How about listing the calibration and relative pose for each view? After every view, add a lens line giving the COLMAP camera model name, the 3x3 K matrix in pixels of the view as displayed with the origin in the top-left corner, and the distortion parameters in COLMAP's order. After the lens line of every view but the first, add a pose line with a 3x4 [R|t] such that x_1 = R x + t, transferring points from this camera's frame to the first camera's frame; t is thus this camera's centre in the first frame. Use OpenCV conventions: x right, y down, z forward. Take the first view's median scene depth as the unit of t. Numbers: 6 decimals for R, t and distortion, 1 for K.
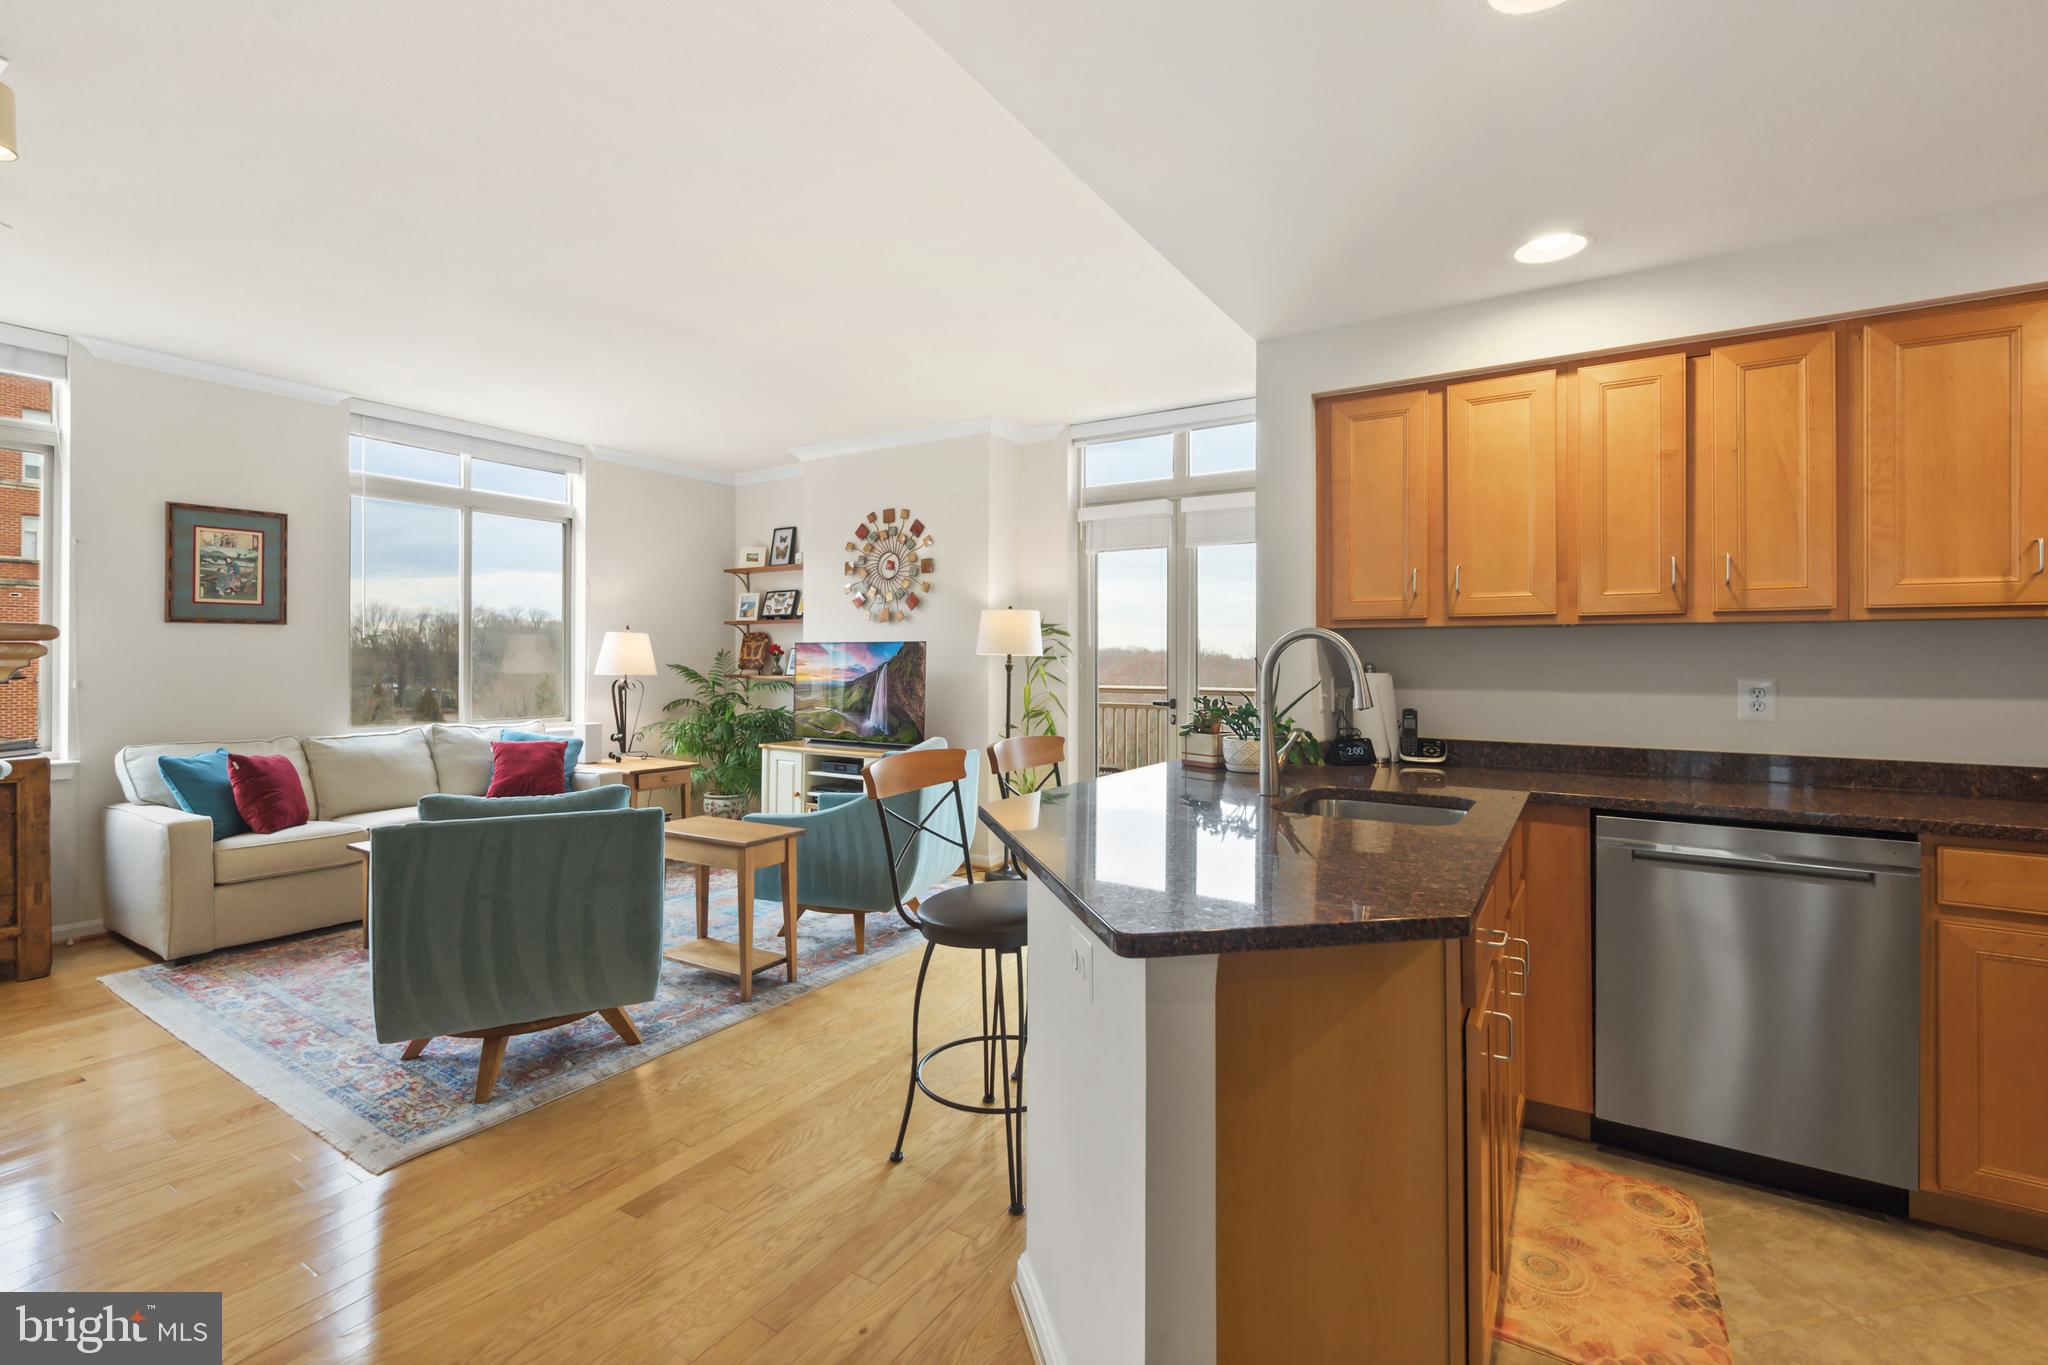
lens RADIAL K [[909.9, 0, 1025.3], [0, 909.9, 652.5], [0, 0, 1]] dist [-0.000953, -0.000030]
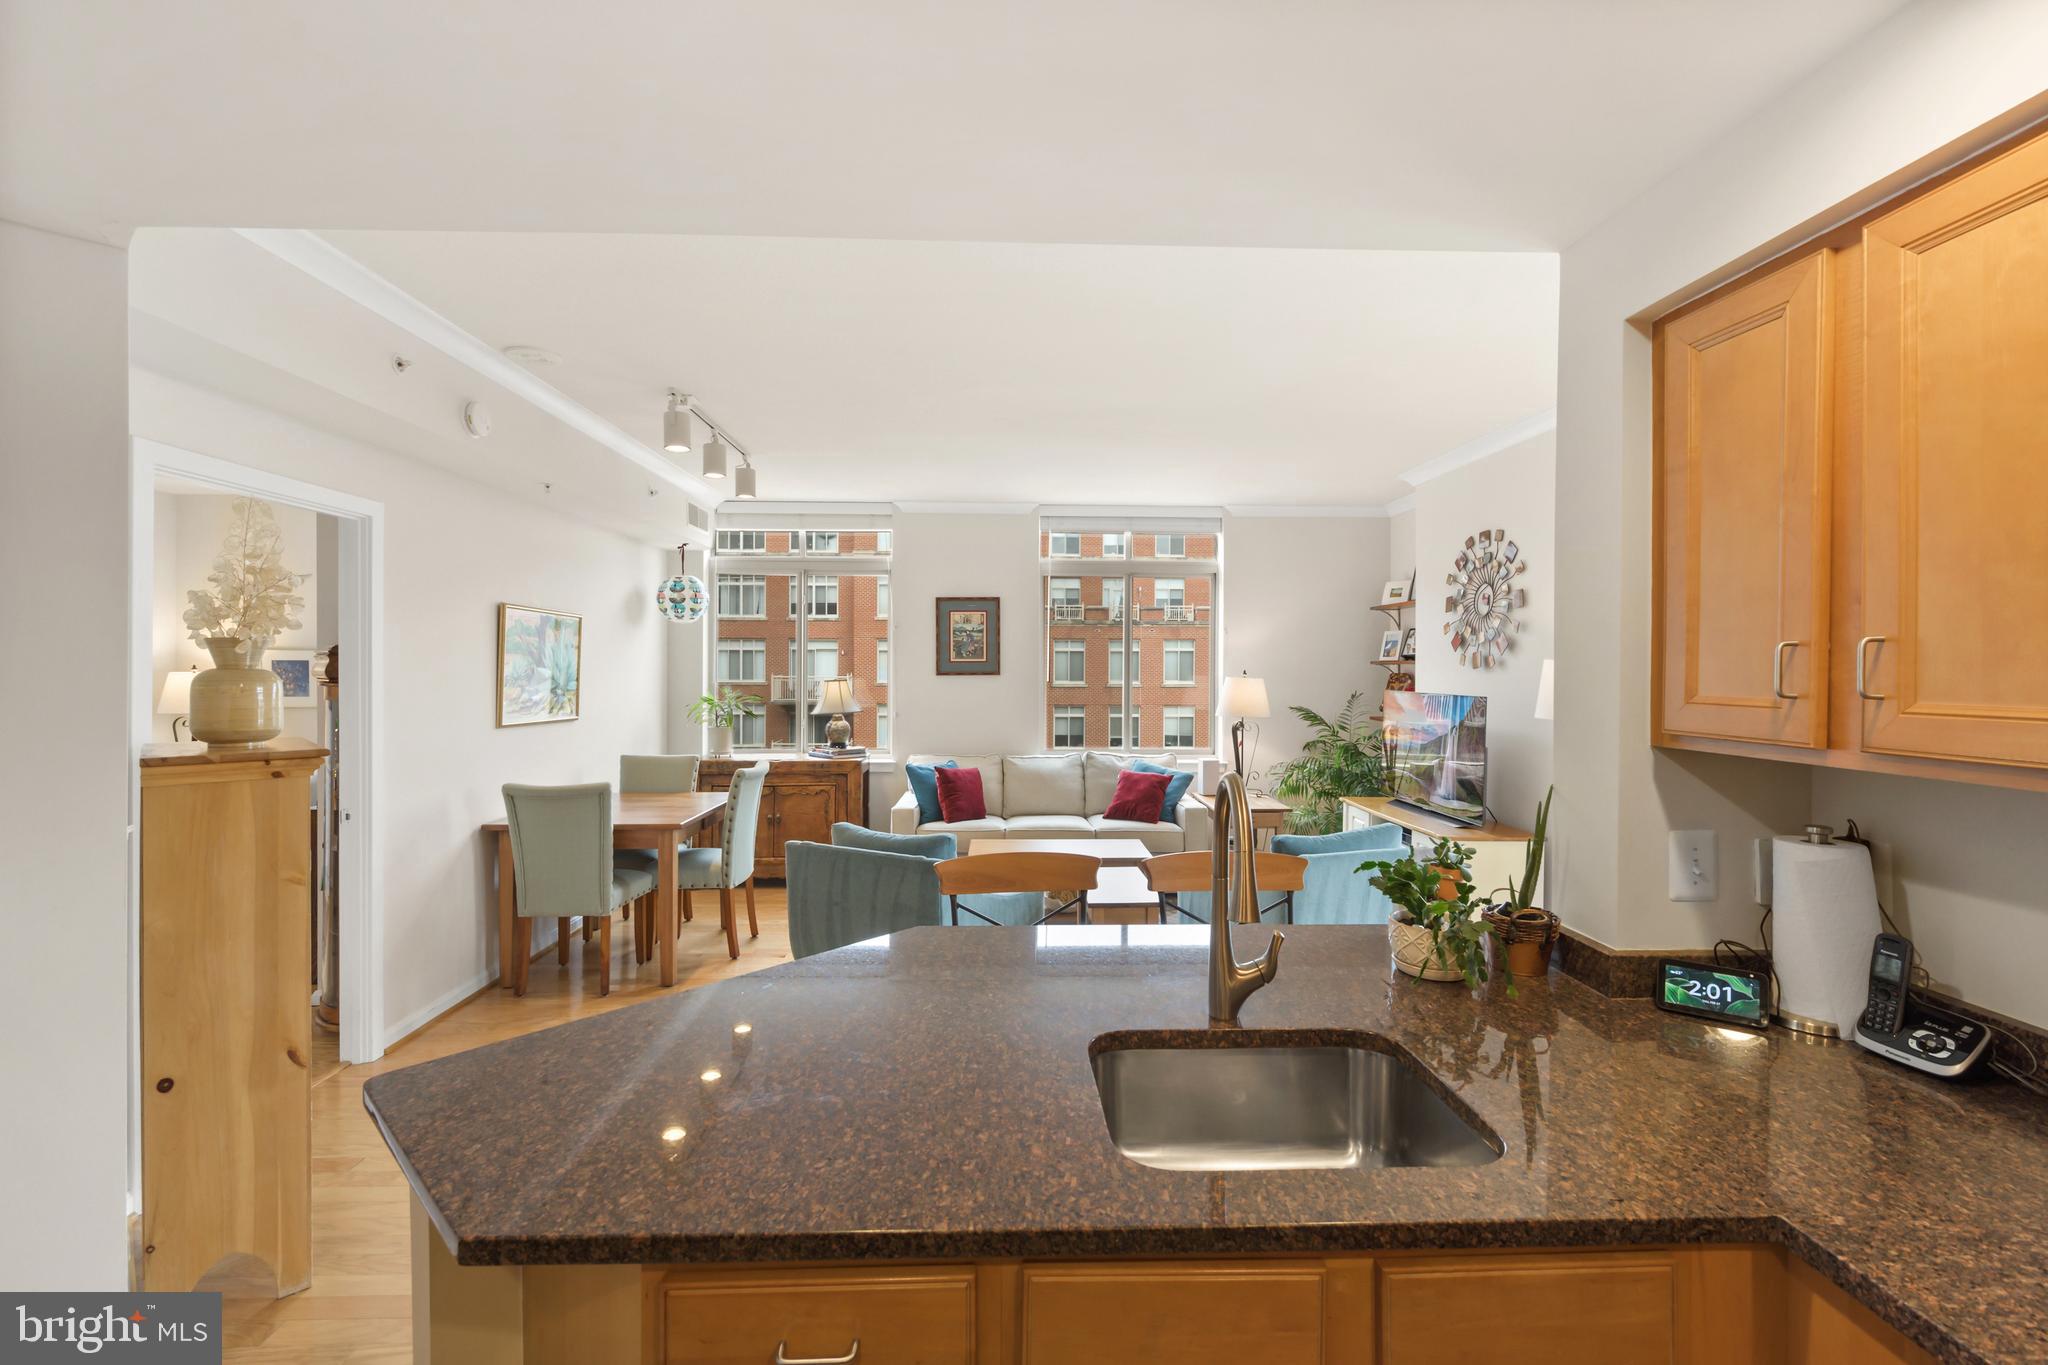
lens RADIAL K [[885.8, 0, 1020.4], [0, 885.8, 672.8], [0, 0, 1]] dist [-0.000031, -0.000093]
pose [[0.562583, 0.007501, -0.826707, 0.375105], [0.002571, 0.999938, 0.010822, -0.052874], [0.826737, -0.008214, 0.562529, 0.268691]]
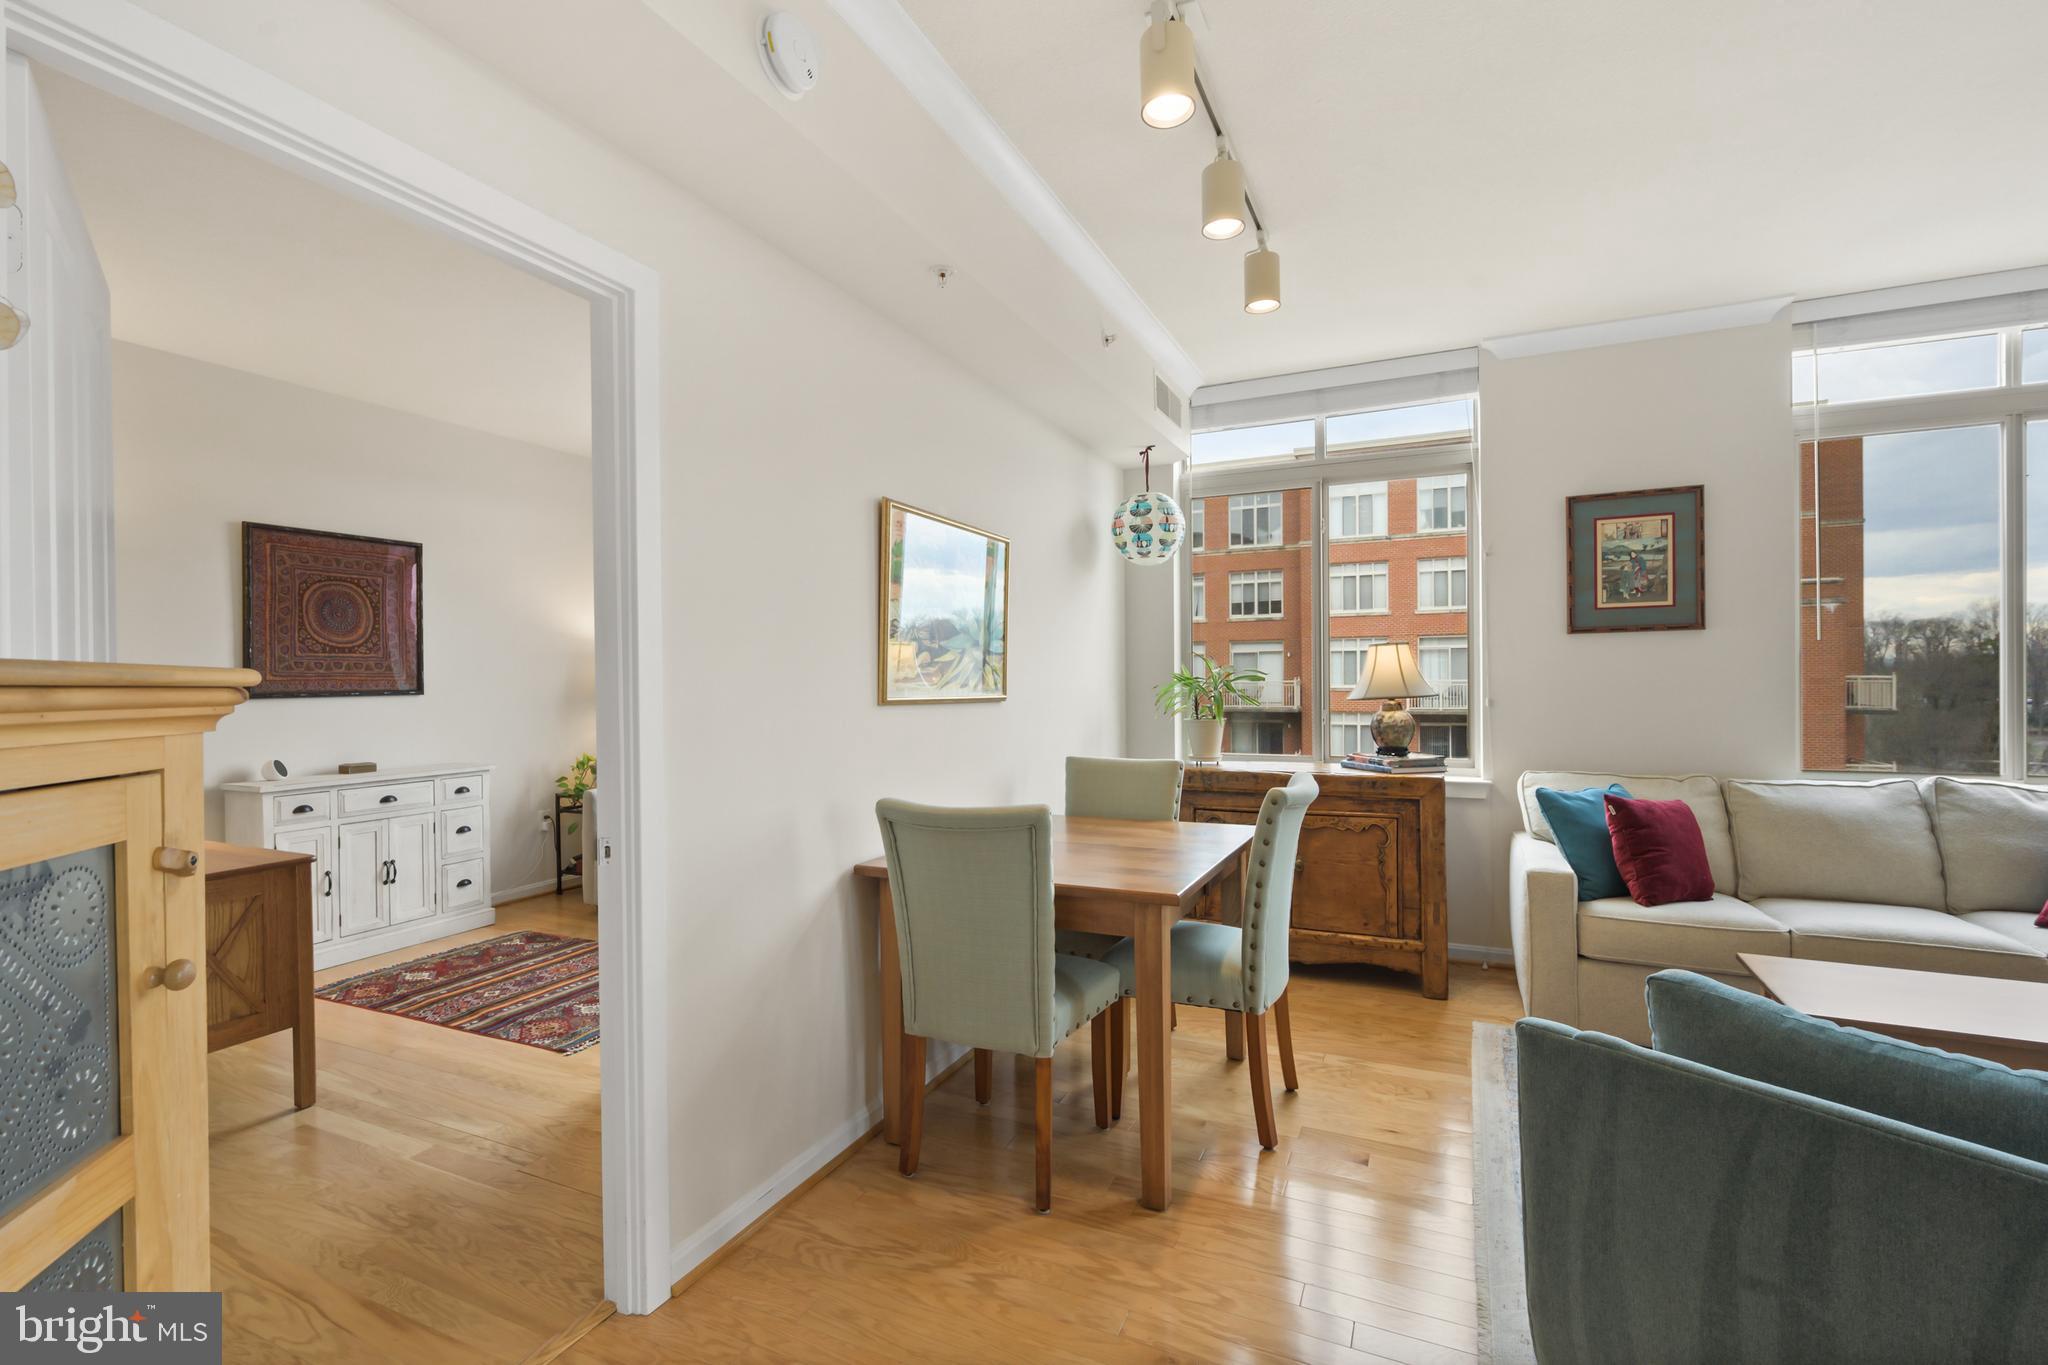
lens RADIAL K [[904.3, 0, 1021.5], [0, 904.3, 681.6], [0, 0, 1]] dist [-0.000910, -0.000295]
pose [[0.124387, 0.003089, -0.992229, -0.137756], [0.017391, 0.999835, 0.005292, -0.000554], [0.992081, -0.017914, 0.124313, 0.358734]]
